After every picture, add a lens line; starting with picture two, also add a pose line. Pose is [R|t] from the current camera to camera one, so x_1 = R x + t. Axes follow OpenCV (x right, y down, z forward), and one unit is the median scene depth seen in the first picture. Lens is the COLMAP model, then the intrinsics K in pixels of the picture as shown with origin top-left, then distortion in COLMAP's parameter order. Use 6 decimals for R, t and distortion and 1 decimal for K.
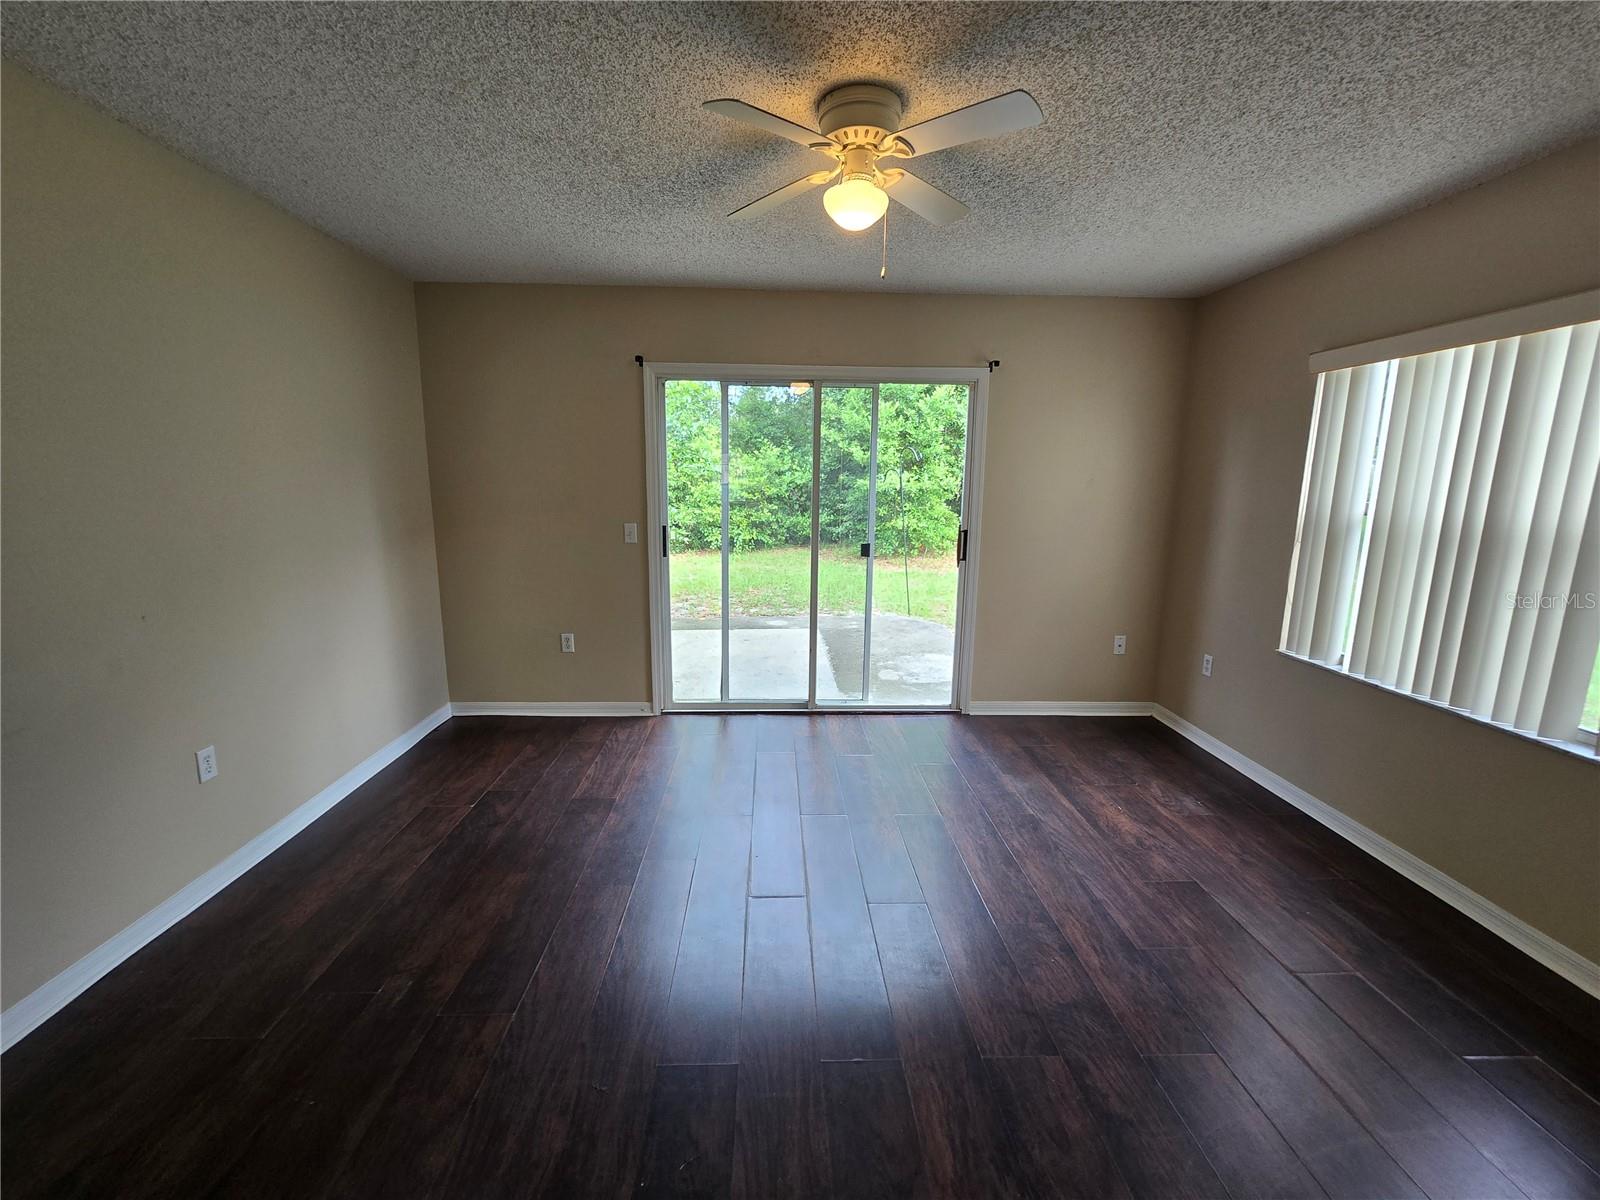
lens RADIAL K [[653.6, 0, 796.2], [0, 653.6, 598.4], [0, 0, 1]] dist [-0.001382, -0.000417]
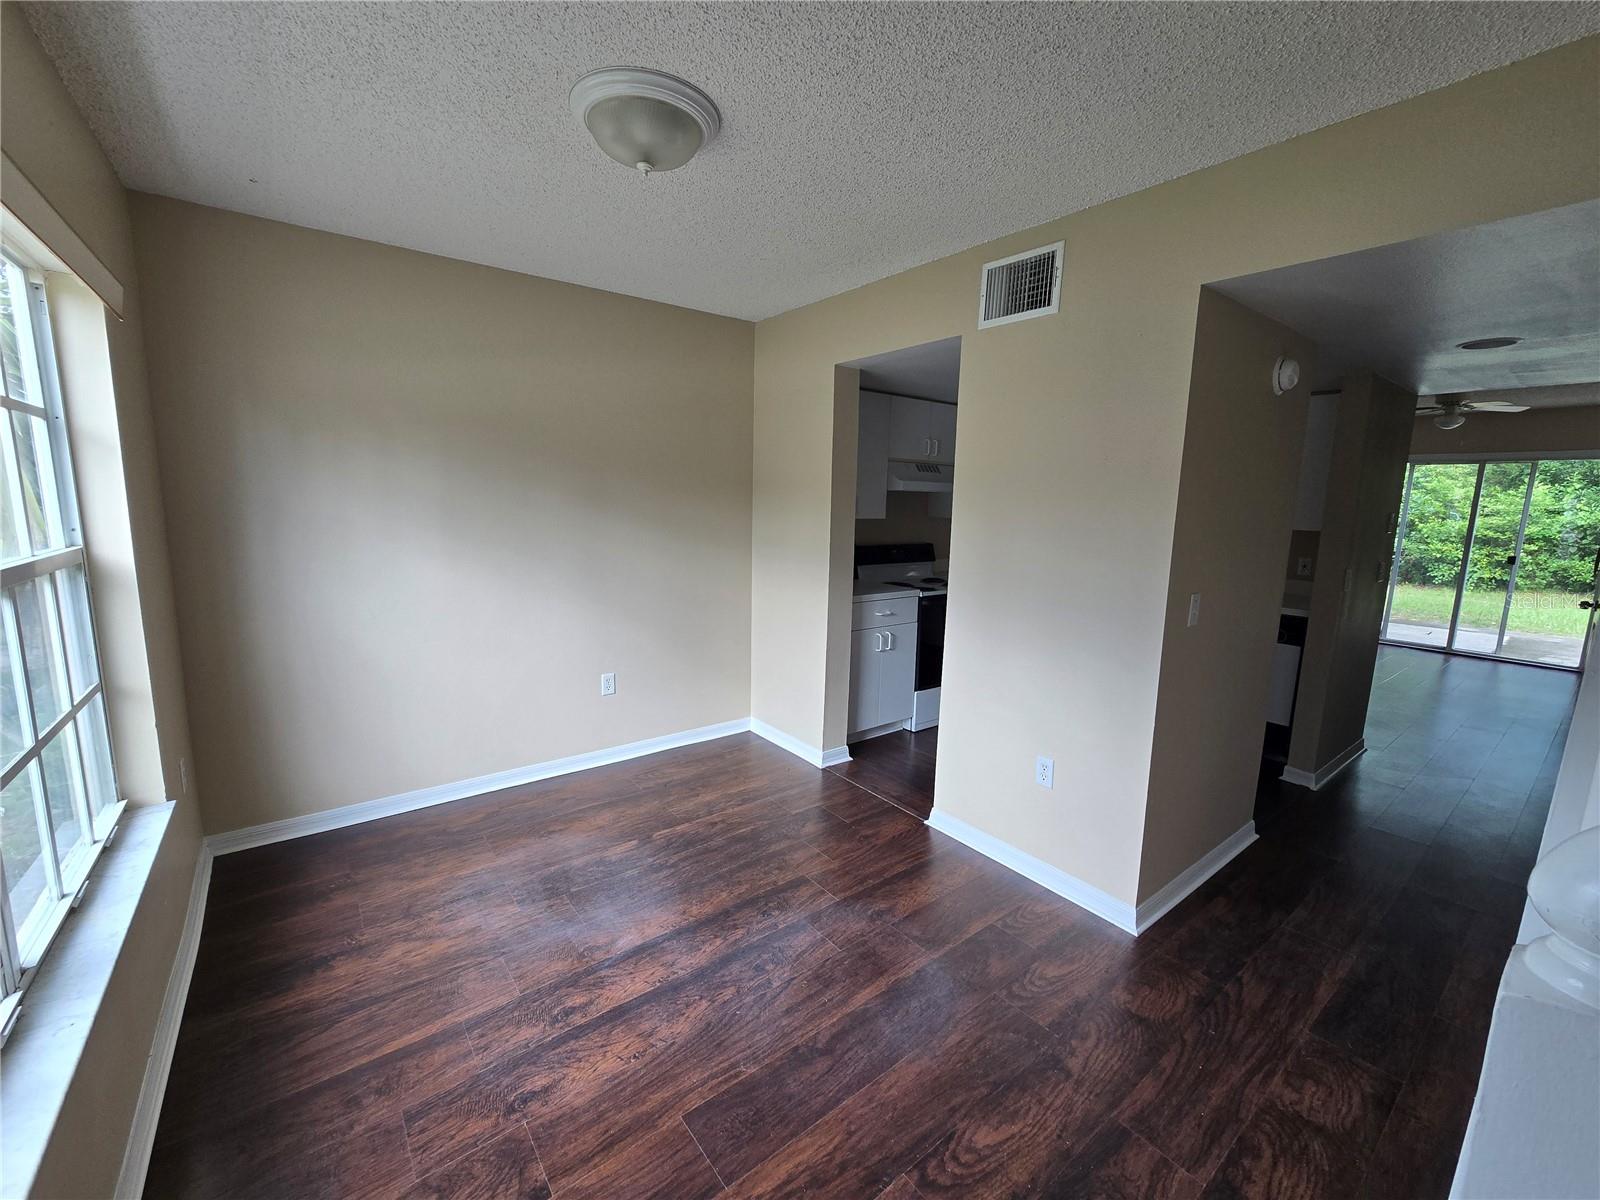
lens RADIAL K [[653.6, 0, 793.9], [0, 653.6, 605.2], [0, 0, 1]] dist [-0.001382, -0.000417]
pose [[0.577896, 0.130619, -0.805589, 0.397855], [-0.162493, 0.985761, 0.043267, 0.258240], [0.799770, 0.105899, 0.590892, -1.397088]]
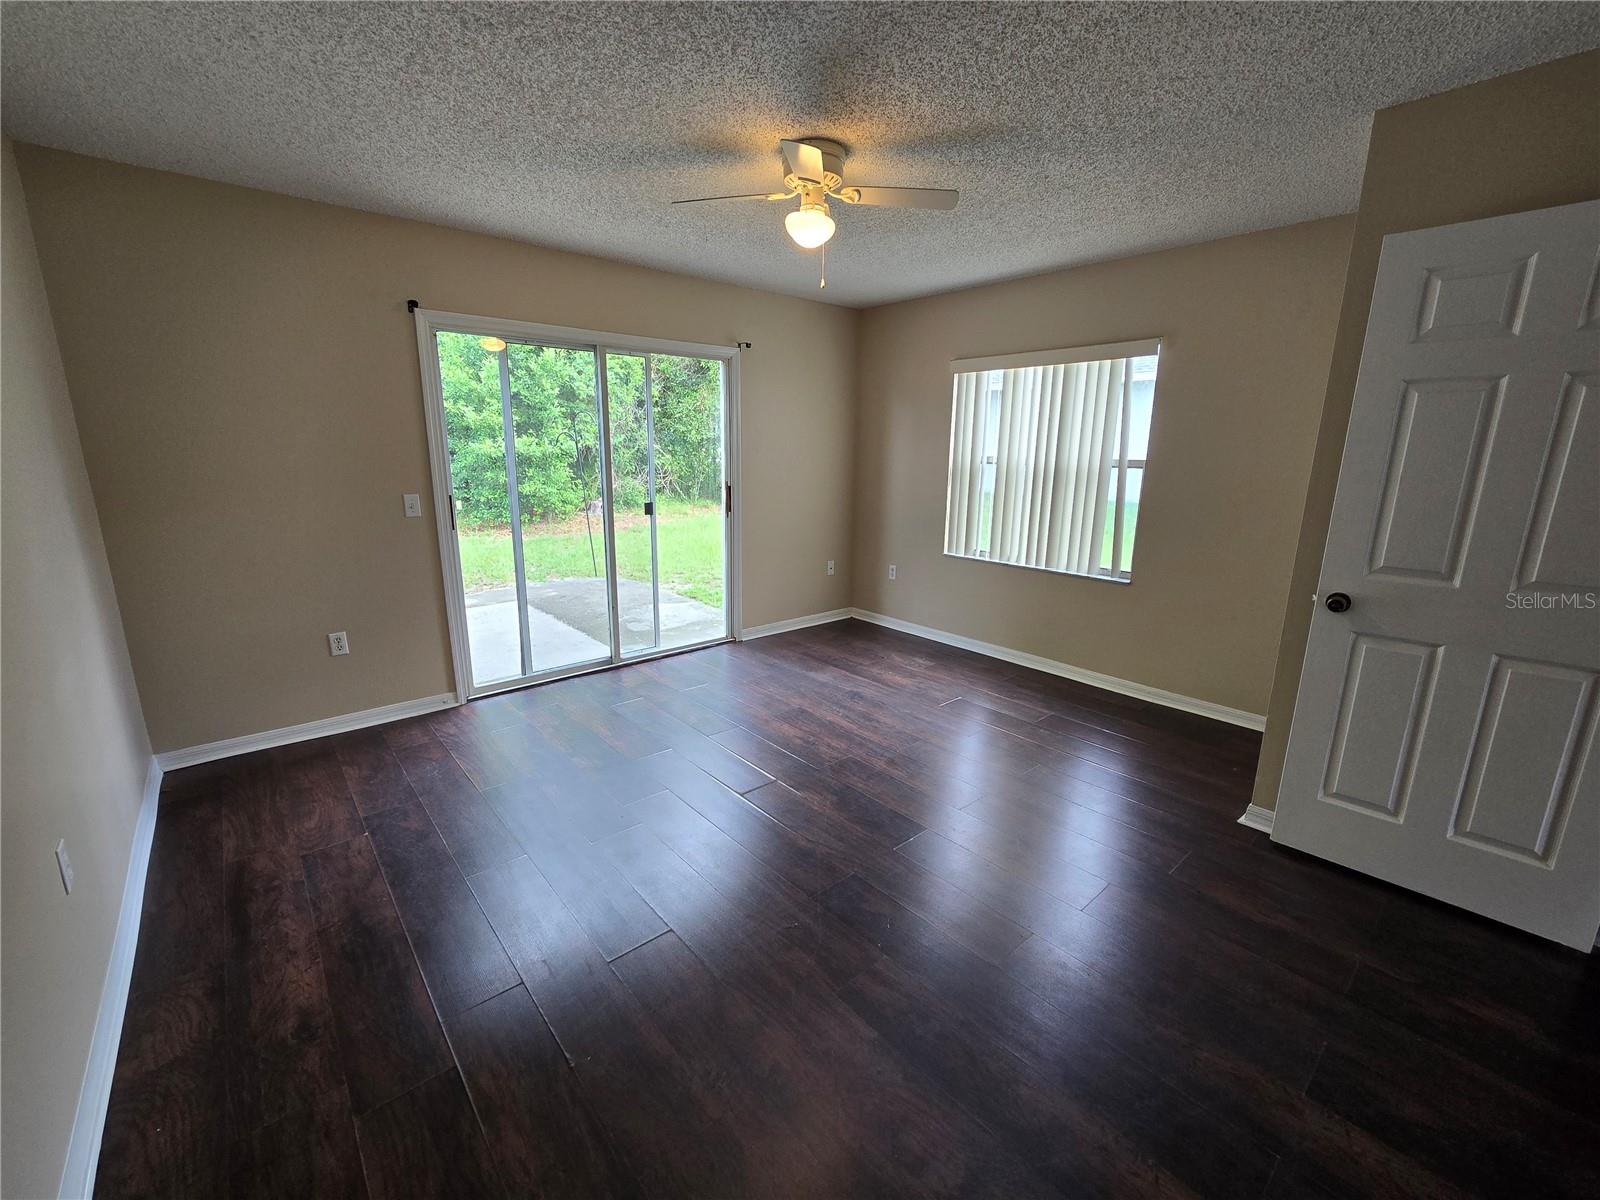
lens RADIAL K [[653.6, 0, 789.8], [0, 653.6, 597.1], [0, 0, 1]] dist [-0.001382, -0.000417]
pose [[0.782229, -0.145161, 0.605843, -0.388041], [0.113978, 0.989407, 0.089902, 0.000693], [-0.612476, -0.001271, 0.790488, -0.001025]]
